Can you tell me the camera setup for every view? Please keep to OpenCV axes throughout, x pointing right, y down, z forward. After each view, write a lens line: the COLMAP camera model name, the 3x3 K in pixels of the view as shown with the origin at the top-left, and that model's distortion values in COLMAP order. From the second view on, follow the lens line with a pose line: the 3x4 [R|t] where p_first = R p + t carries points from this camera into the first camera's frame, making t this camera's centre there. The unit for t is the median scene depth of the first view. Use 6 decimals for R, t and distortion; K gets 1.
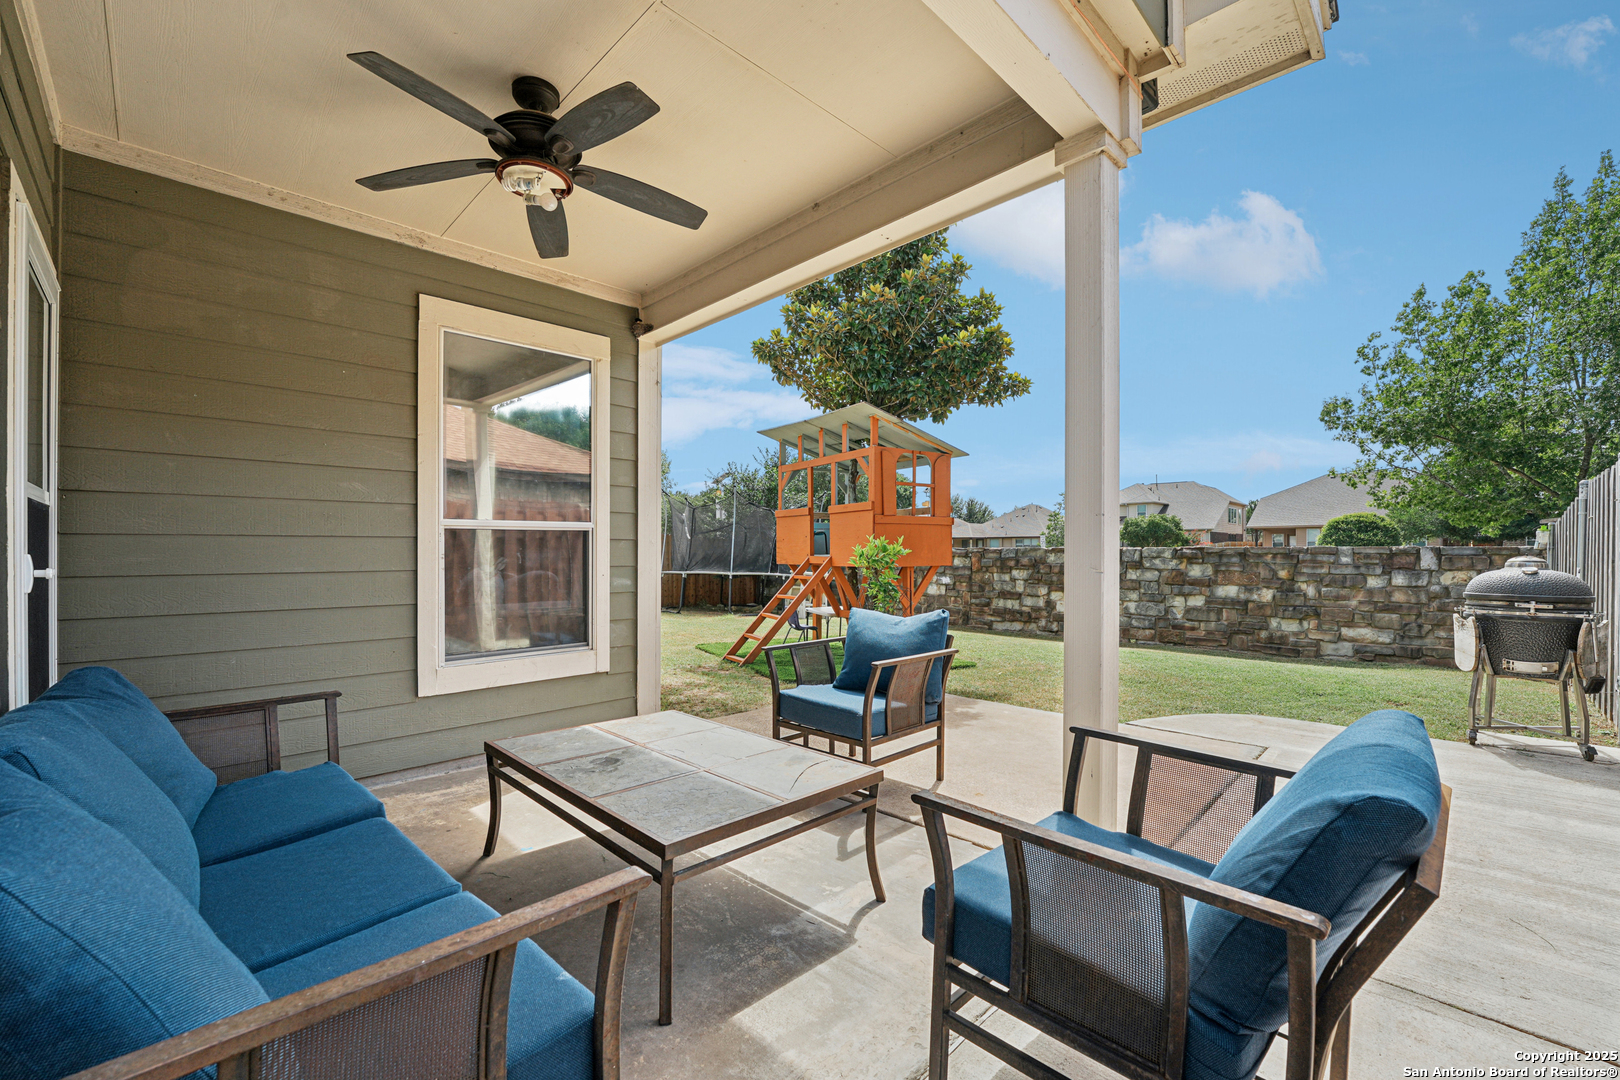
lens RADIAL K [[662.3, 0, 803.7], [0, 662.3, 545.9], [0, 0, 1]] dist [-0.027469, -0.000371]
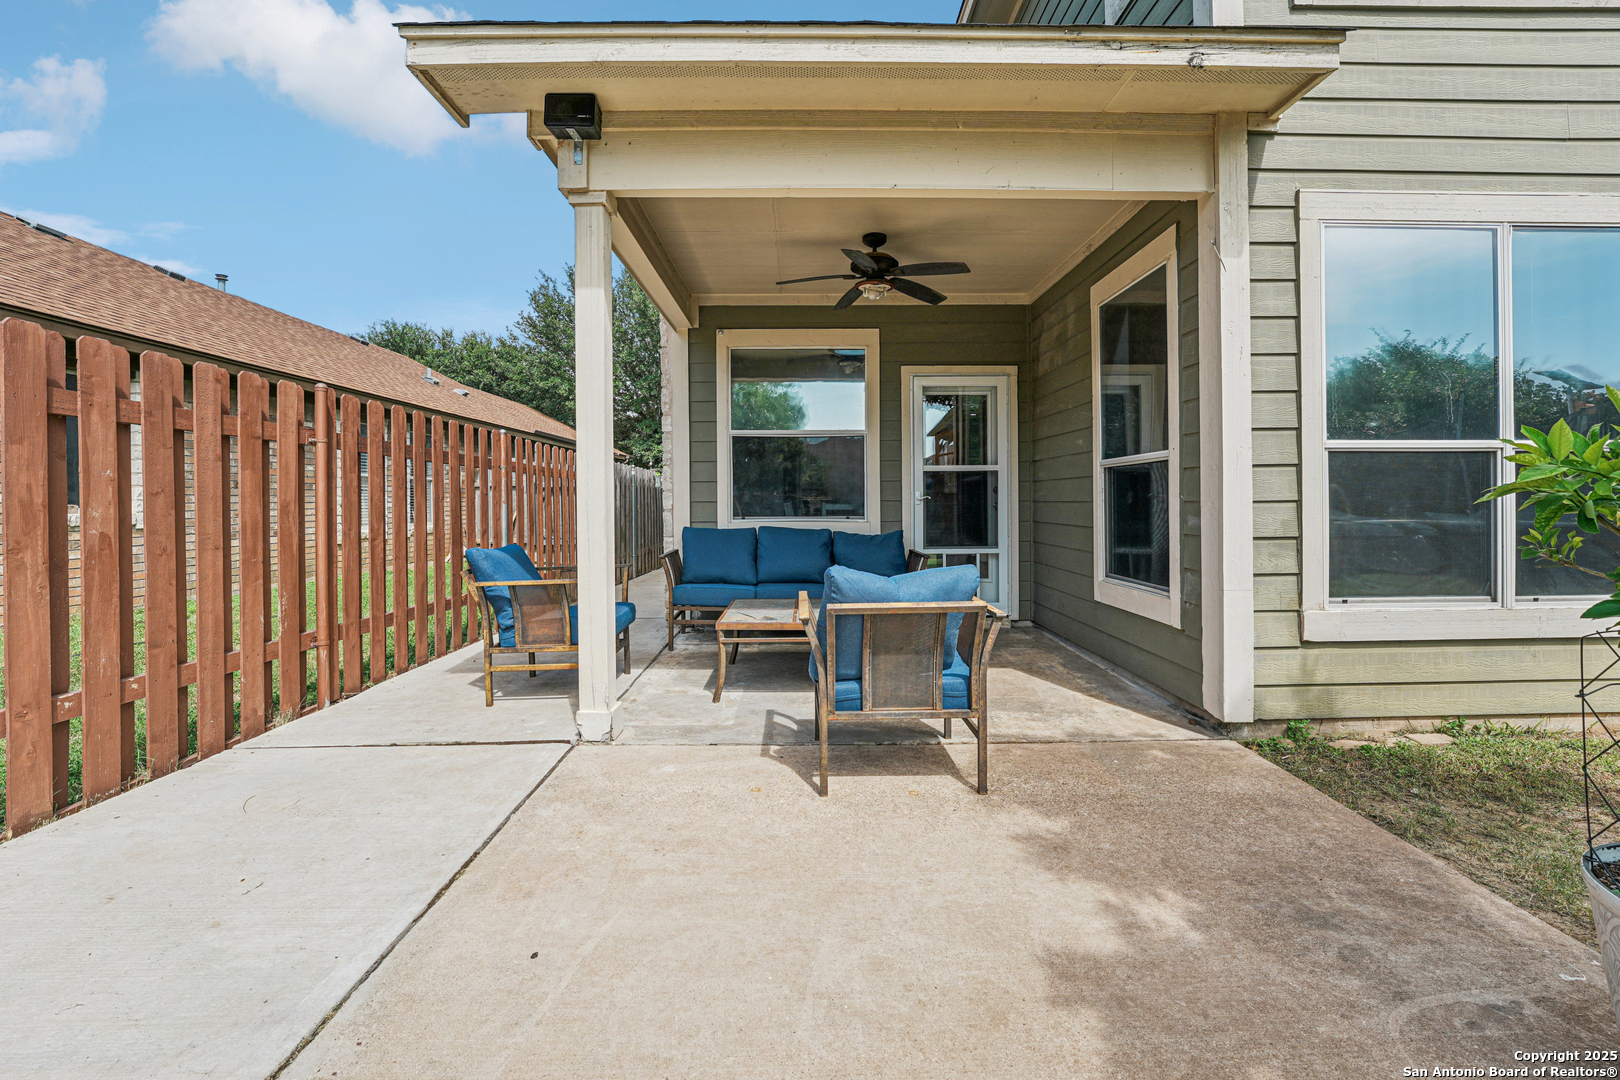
lens RADIAL K [[693.4, 0, 804.4], [0, 693.4, 503.3], [0, 0, 1]] dist [-0.023007, 0.000459]
pose [[-0.697221, 0.008869, -0.716801, 0.771523], [0.010850, 0.999939, 0.001818, 0.029122], [0.716774, -0.006510, -0.697275, 1.534922]]
